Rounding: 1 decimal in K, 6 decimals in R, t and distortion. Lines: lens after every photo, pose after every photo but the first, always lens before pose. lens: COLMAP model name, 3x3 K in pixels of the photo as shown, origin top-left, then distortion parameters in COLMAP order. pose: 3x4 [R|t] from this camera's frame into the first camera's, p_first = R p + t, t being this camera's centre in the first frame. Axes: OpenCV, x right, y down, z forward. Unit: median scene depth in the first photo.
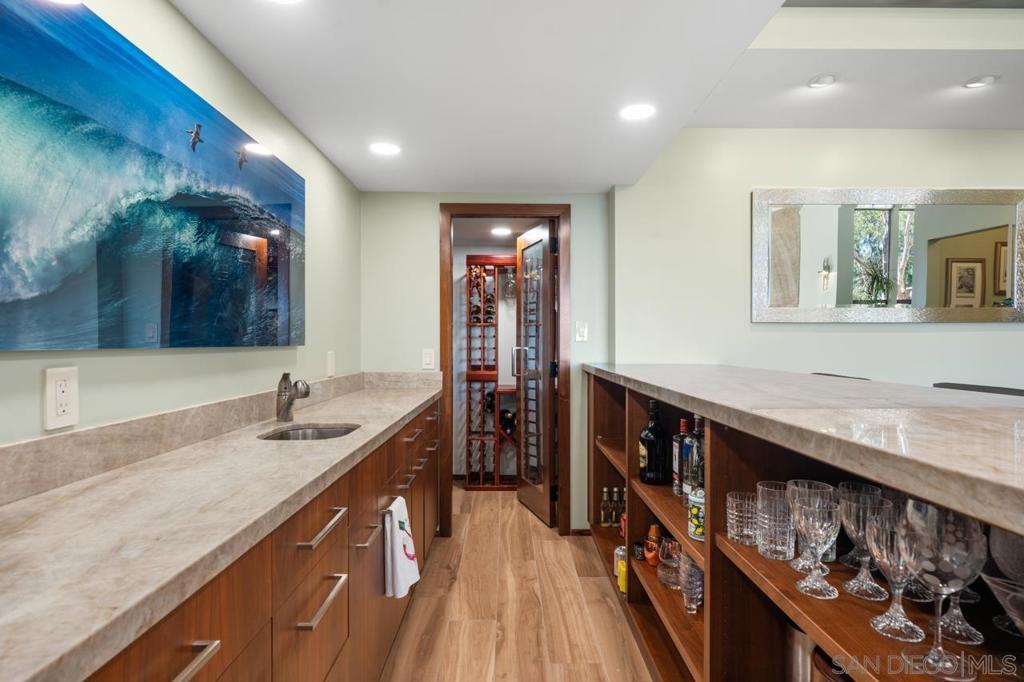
lens RADIAL K [[545.7, 0, 514.6], [0, 545.7, 340.8], [0, 0, 1]] dist [-0.003572, -0.000856]
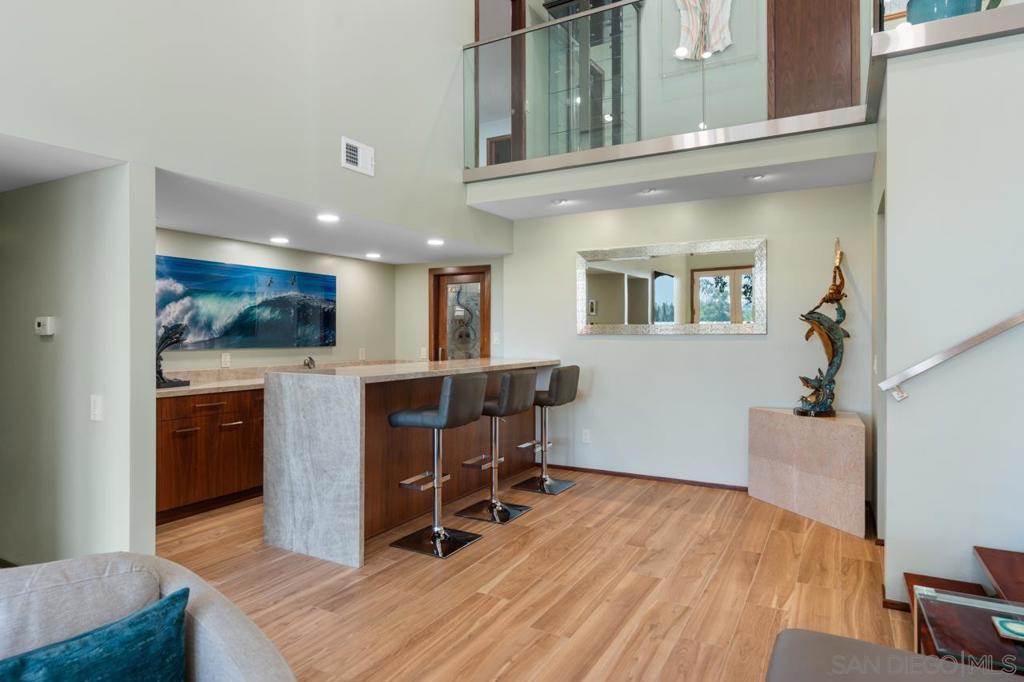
lens RADIAL K [[601.7, 0, 510.4], [0, 601.7, 337.9], [0, 0, 1]] dist [-0.009470, -0.001301]
pose [[0.866420, 0.012597, -0.499157, 2.763010], [-0.004179, 0.999830, 0.017978, -0.128640], [0.499299, -0.013491, 0.866325, -1.564512]]
